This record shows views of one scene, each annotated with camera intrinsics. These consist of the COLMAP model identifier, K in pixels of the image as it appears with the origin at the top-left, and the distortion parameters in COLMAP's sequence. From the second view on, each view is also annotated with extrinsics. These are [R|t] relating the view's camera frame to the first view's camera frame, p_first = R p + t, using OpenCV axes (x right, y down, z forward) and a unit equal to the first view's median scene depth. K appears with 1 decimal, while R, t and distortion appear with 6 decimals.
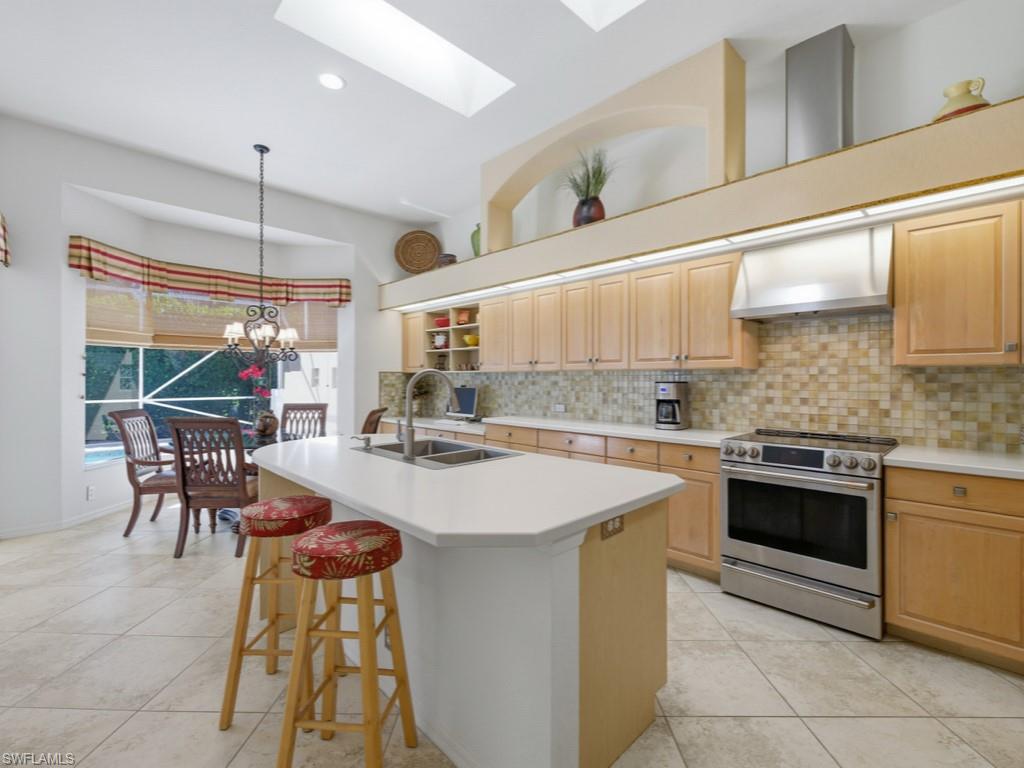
lens RADIAL K [[452.5, 0, 526.8], [0, 452.5, 382.5], [0, 0, 1]] dist [-0.024746, -0.000080]
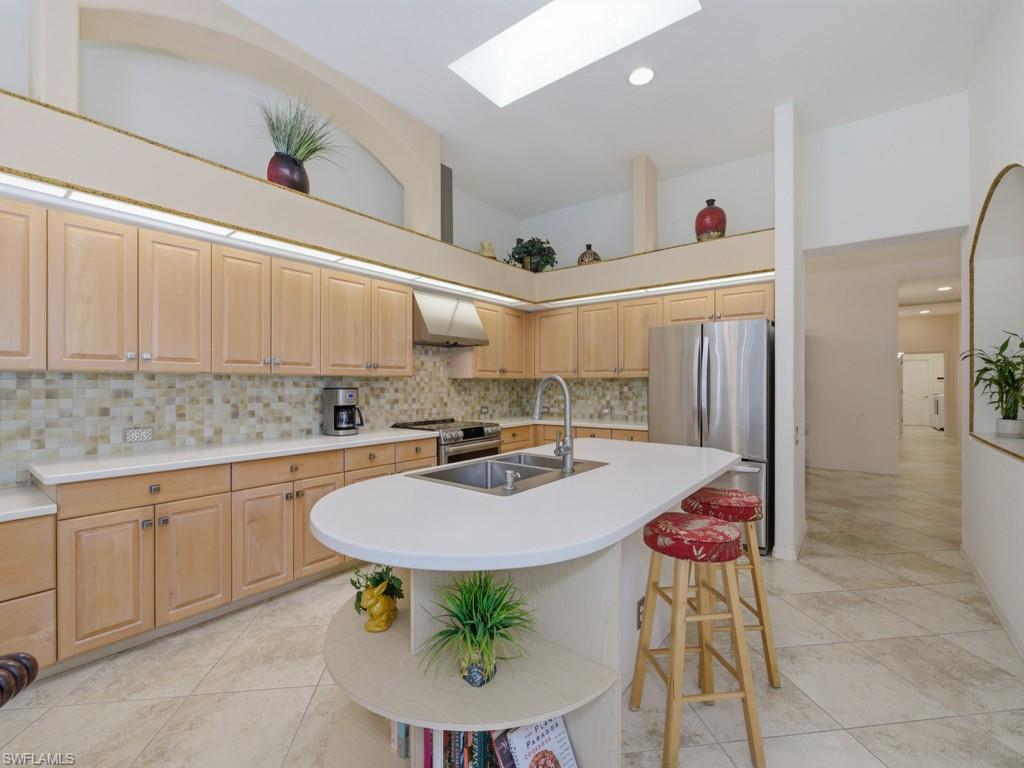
lens RADIAL K [[457.9, 0, 512.0], [0, 457.9, 386.9], [0, 0, 1]] dist [0.018311, -0.000471]
pose [[-0.140355, -0.005489, 0.990086, -0.677432], [0.009649, 0.999930, 0.006912, -0.006369], [-0.990054, 0.010523, -0.140292, 0.689720]]
